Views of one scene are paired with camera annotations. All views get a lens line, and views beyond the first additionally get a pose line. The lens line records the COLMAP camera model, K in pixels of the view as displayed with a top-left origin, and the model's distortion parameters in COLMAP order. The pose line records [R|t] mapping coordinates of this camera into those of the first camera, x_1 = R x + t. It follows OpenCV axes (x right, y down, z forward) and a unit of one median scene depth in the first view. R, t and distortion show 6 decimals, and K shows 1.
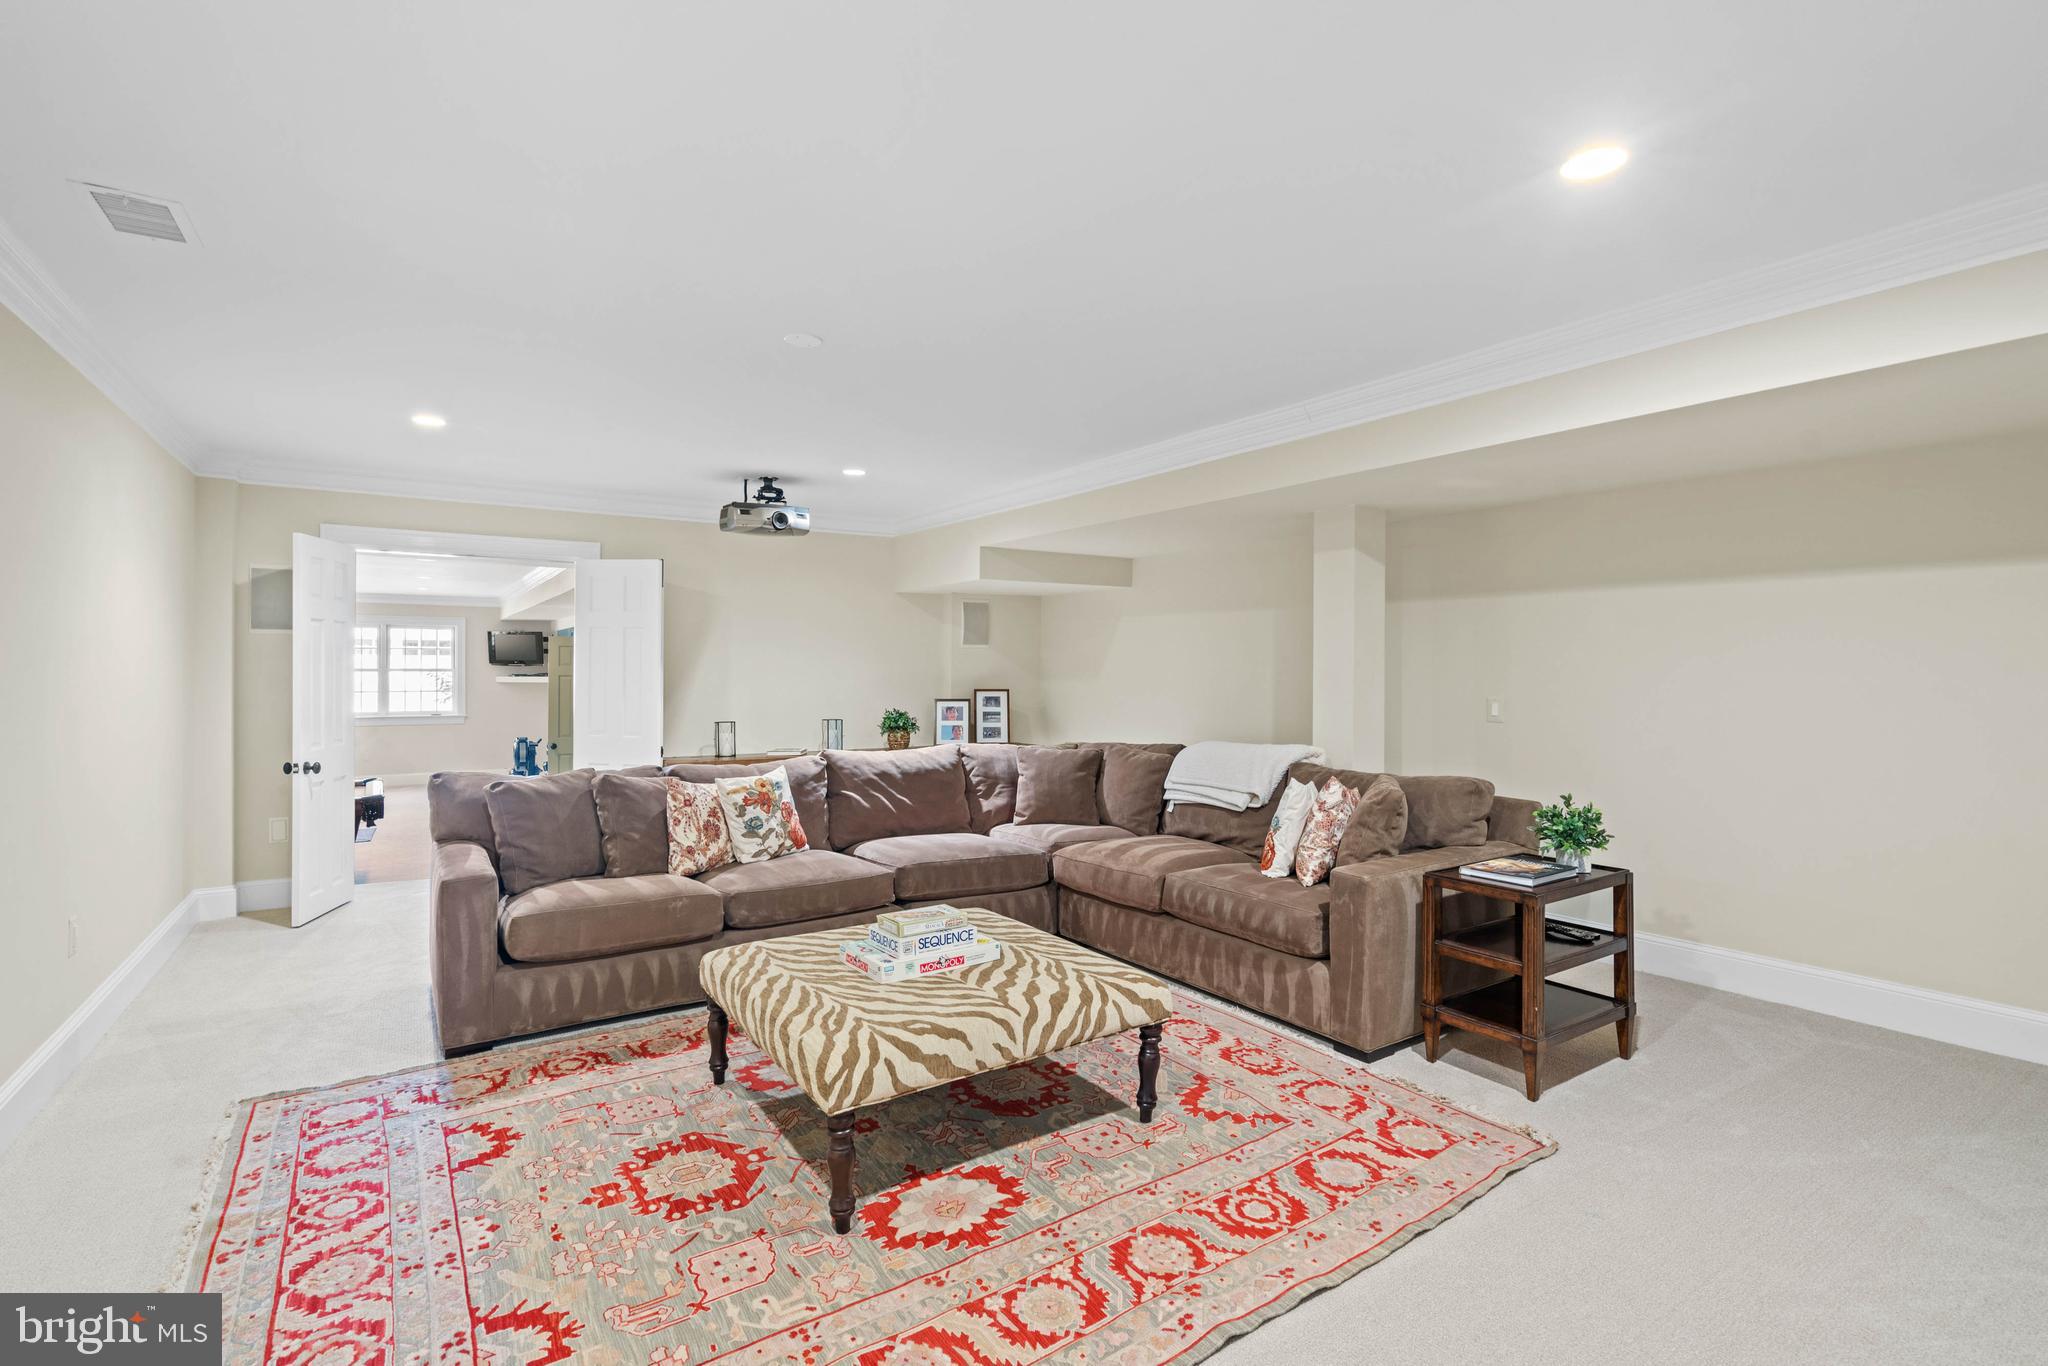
lens RADIAL K [[932.3, 0, 1026.4], [0, 932.3, 672.6], [0, 0, 1]] dist [0.000739, -0.000073]
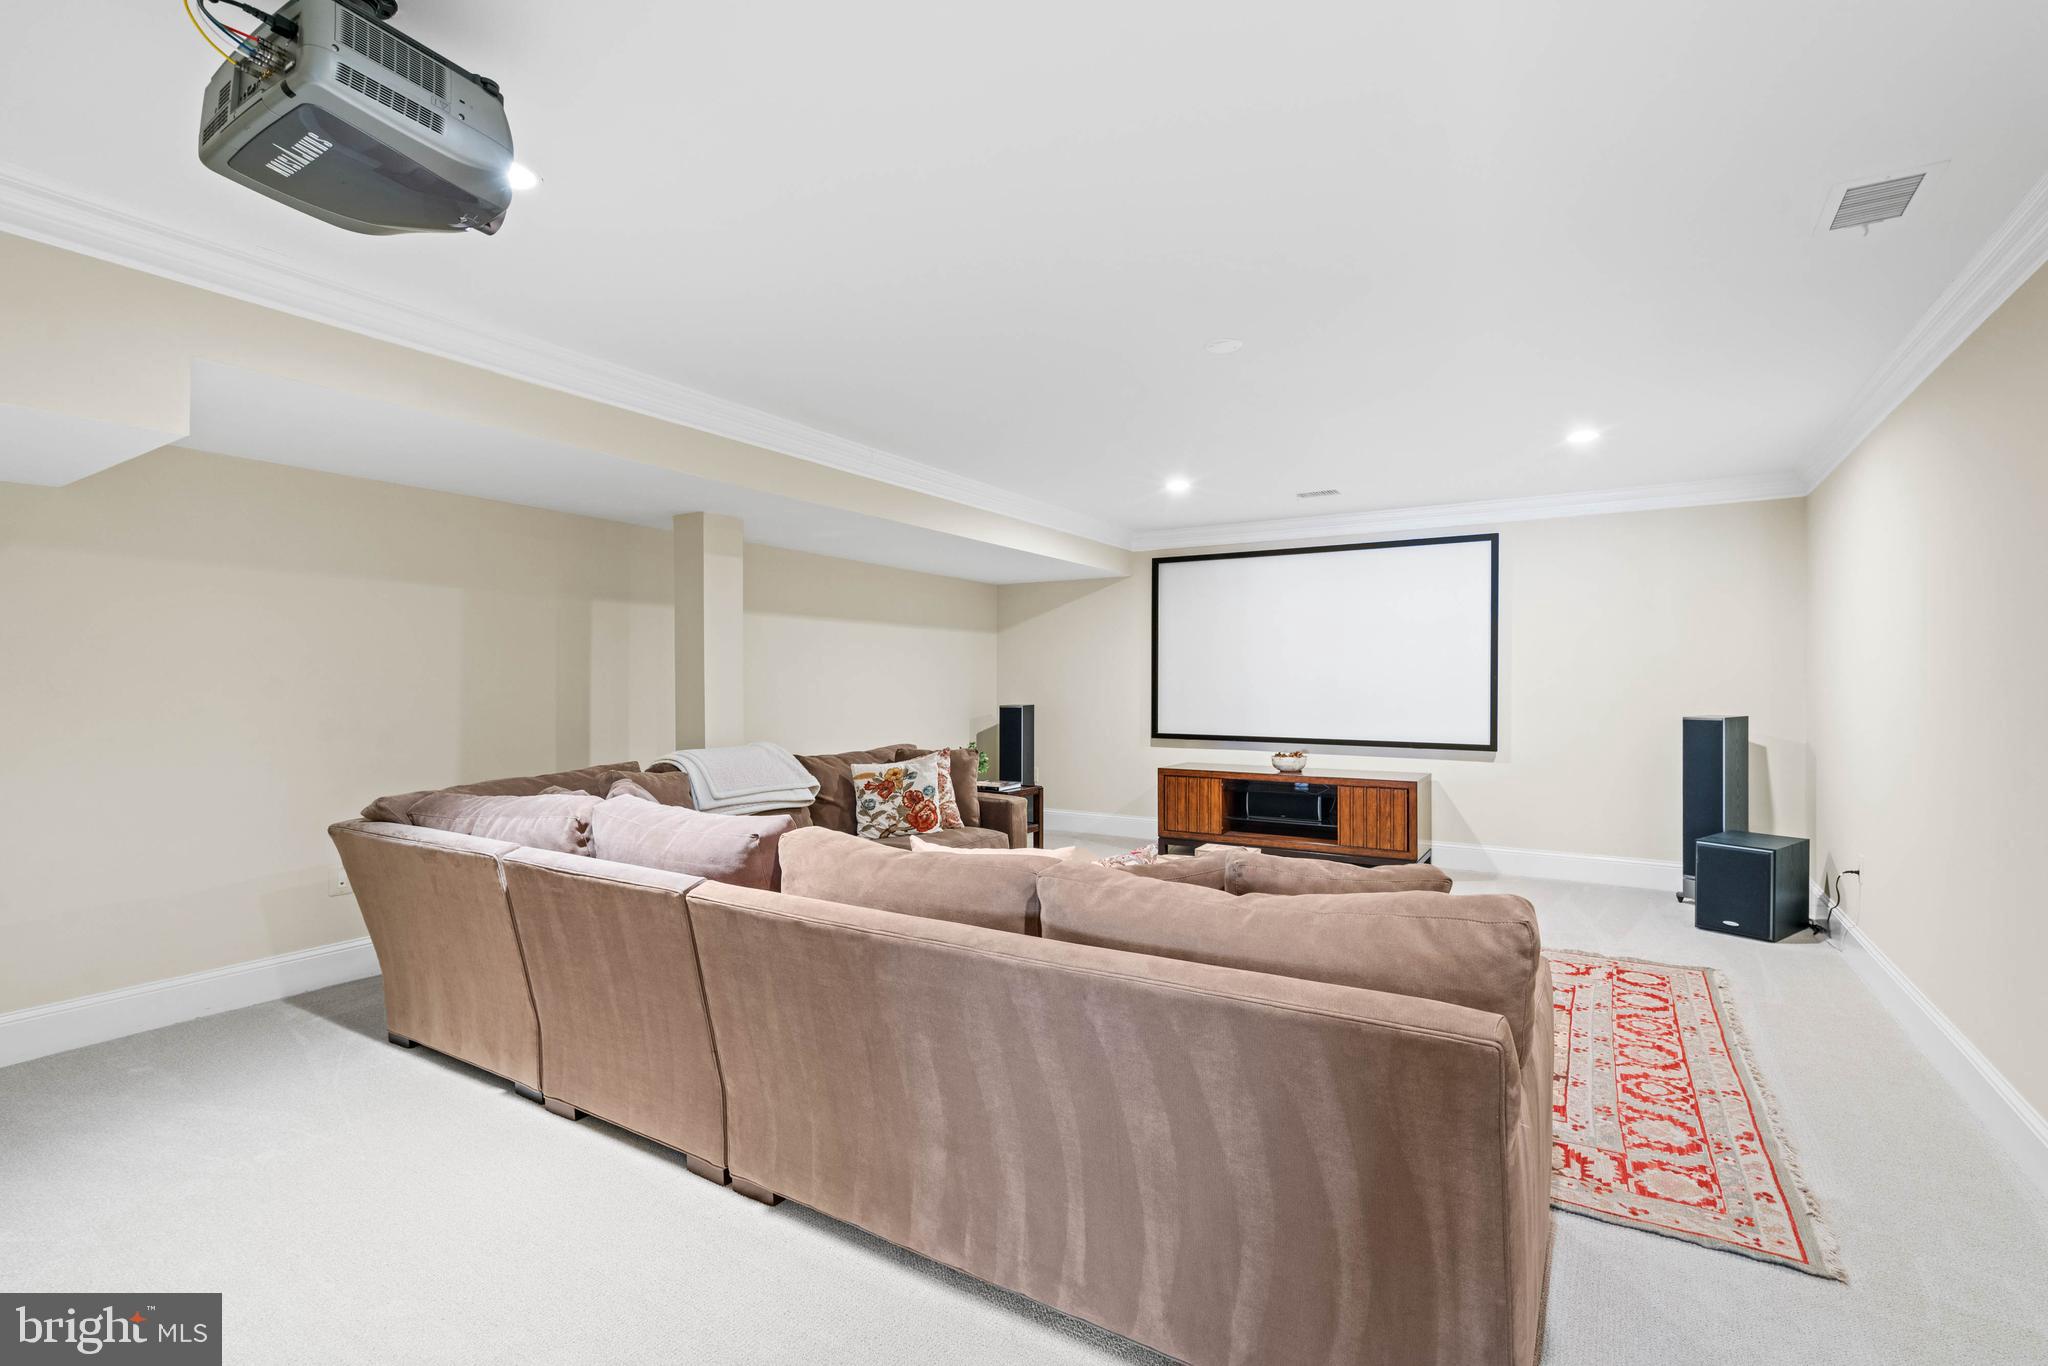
lens RADIAL K [[932.3, 0, 1024.4], [0, 932.3, 687.6], [0, 0, 1]] dist [0.000739, -0.000073]
pose [[-0.404970, -0.002436, 0.914327, -1.399053], [0.004683, 0.999978, 0.004738, 0.020640], [-0.914318, 0.006200, -0.404950, 2.073871]]
